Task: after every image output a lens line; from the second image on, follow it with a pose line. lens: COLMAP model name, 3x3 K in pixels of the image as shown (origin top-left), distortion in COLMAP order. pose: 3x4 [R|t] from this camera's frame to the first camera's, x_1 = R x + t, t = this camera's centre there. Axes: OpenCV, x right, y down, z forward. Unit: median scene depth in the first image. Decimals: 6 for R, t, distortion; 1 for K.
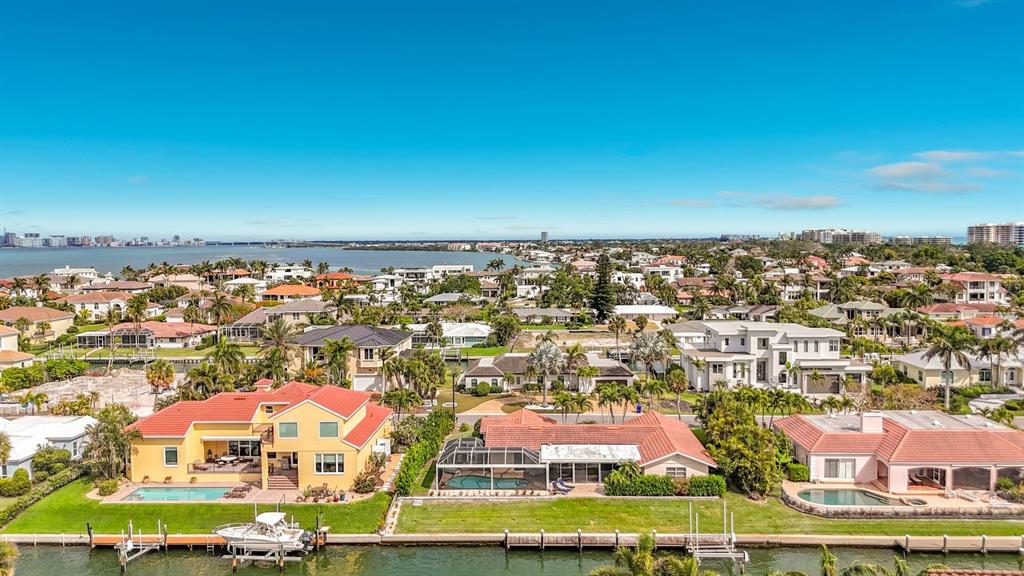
lens RADIAL K [[777.8, 0, 512.0], [0, 777.8, 288.0], [0, 0, 1]] dist [0.007612, 0.001033]
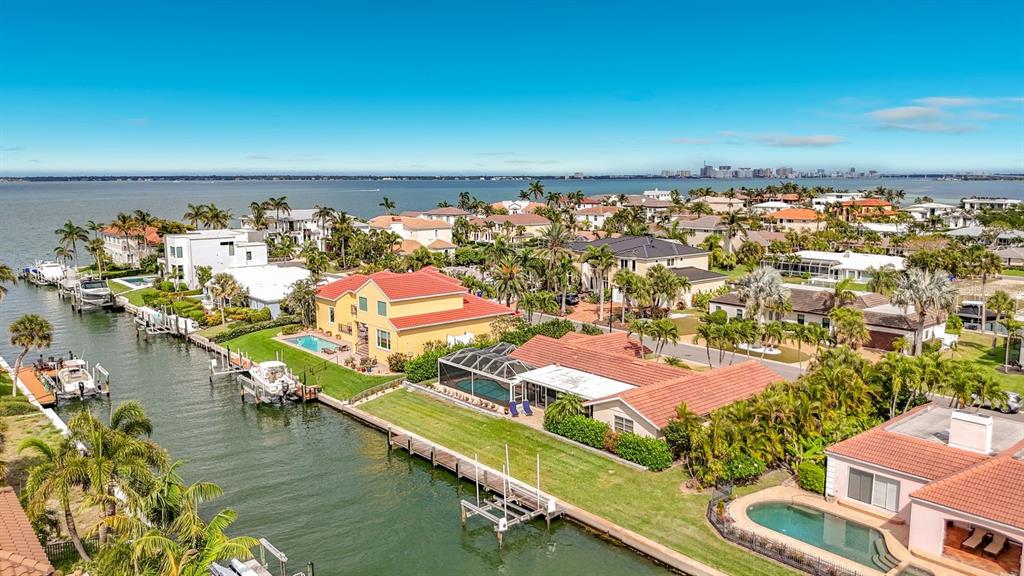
lens RADIAL K [[777.8, 0, 512.0], [0, 777.8, 288.0], [0, 0, 1]] dist [0.007612, 0.001033]
pose [[0.668272, 0.112564, -0.735351, 0.638655], [-0.050407, 0.993066, 0.106205, 0.027765], [0.742207, -0.033907, 0.669312, 0.389309]]
